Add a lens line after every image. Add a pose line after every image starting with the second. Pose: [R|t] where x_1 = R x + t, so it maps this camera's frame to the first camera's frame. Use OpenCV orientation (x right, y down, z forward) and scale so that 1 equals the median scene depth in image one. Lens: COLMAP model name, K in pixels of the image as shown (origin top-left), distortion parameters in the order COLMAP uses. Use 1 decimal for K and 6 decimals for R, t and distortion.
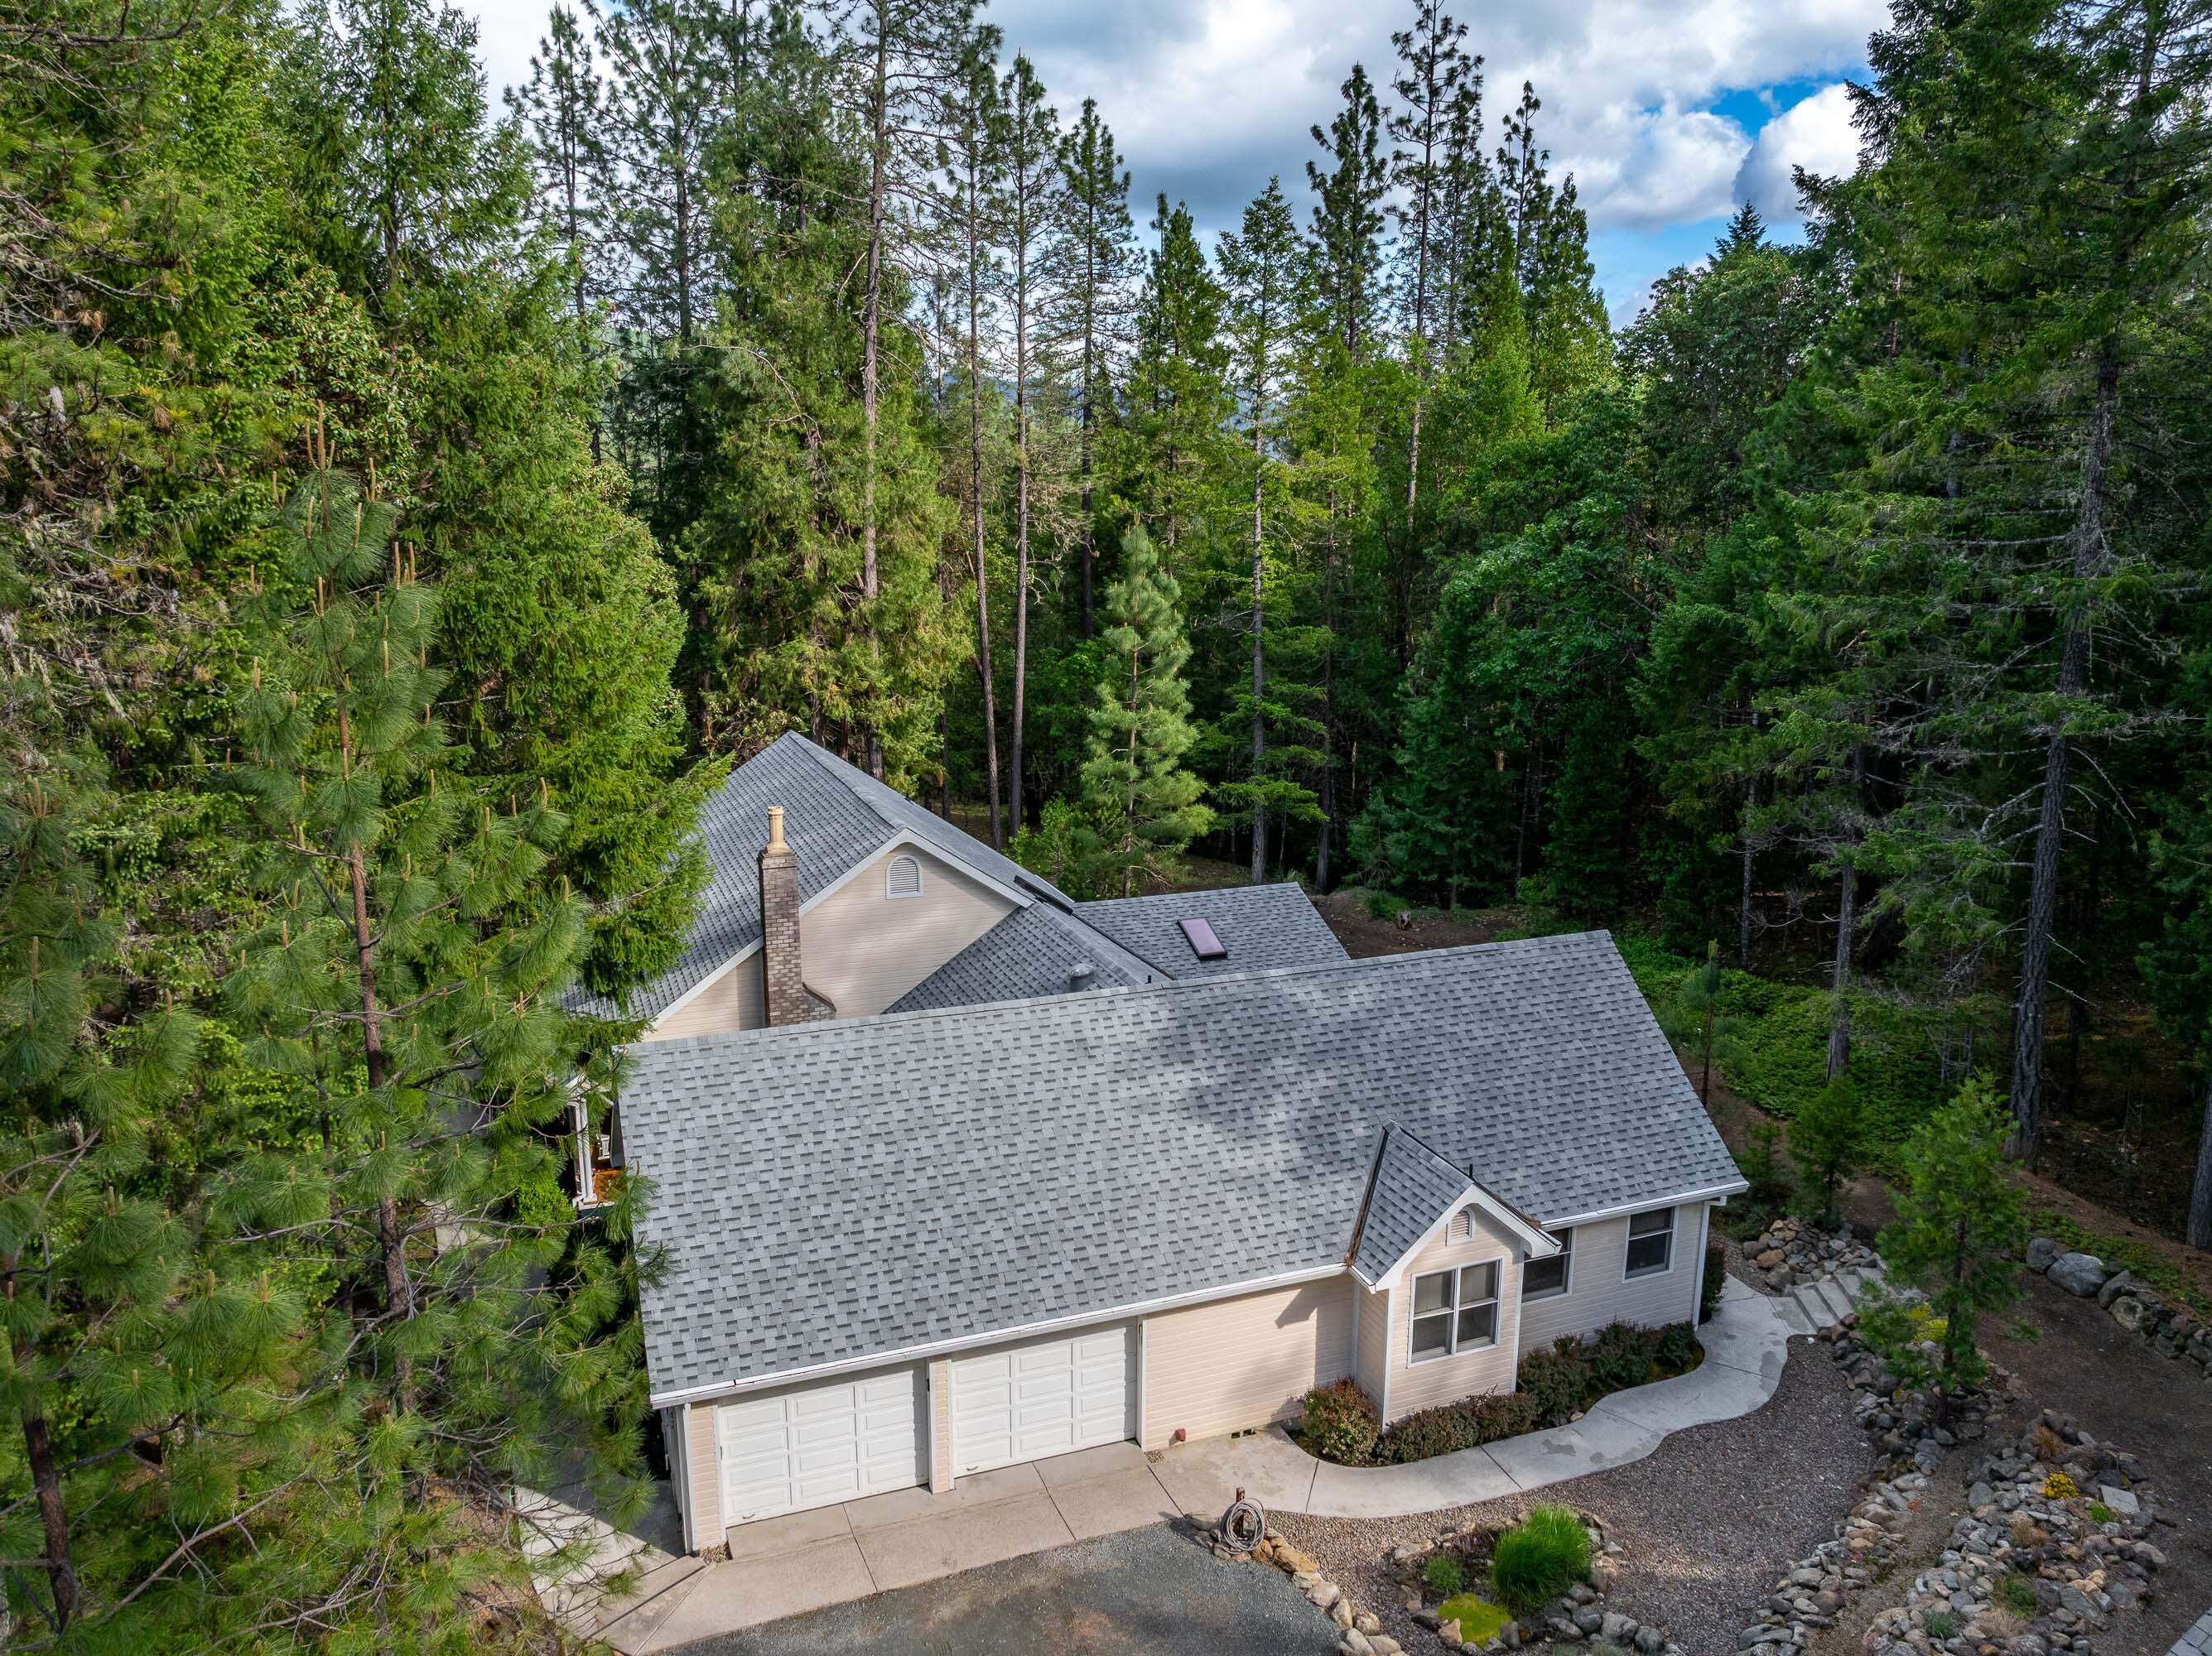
lens RADIAL K [[1577.7, 0, 1106.0], [0, 1577.7, 828.0], [0, 0, 1]] dist [-0.094222, 0.055840]
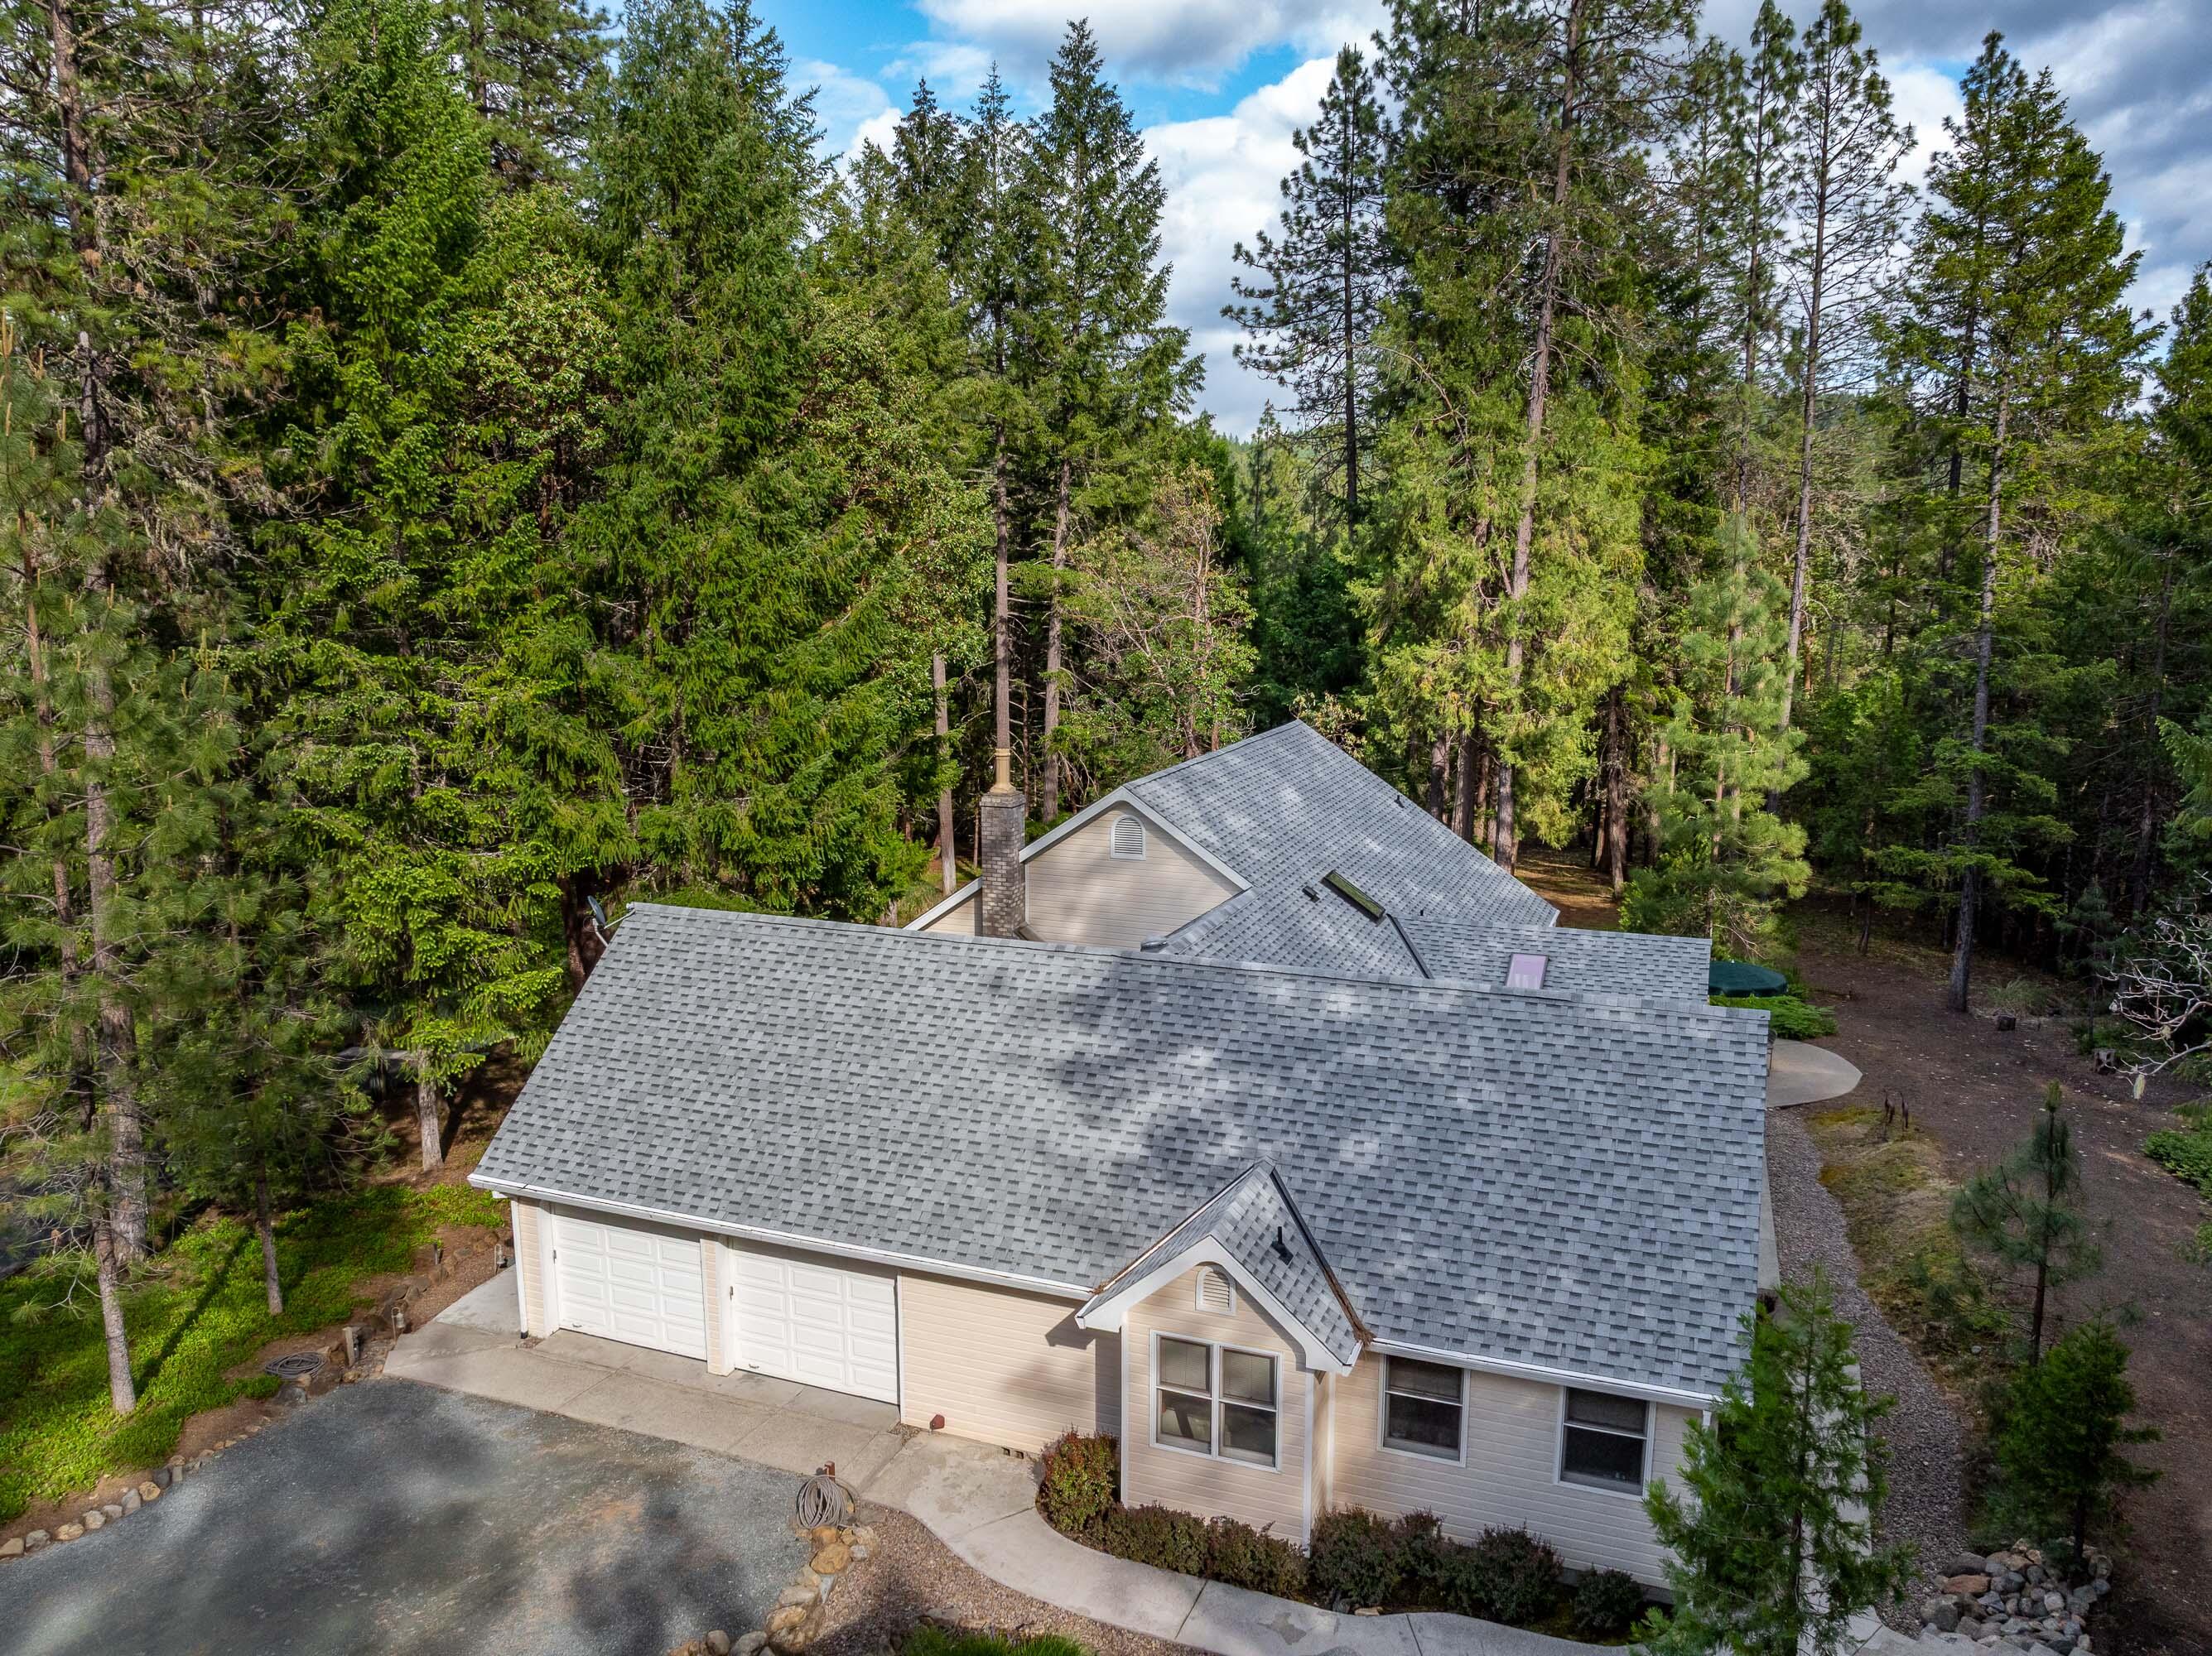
lens RADIAL K [[1577.7, 0, 1106.0], [0, 1577.7, 828.0], [0, 0, 1]] dist [-0.094222, 0.055840]
pose [[0.730217, 0.103822, -0.675281, 0.621374], [-0.136516, 0.990627, 0.004684, 0.026597], [0.669438, 0.088766, 0.737546, 0.326503]]
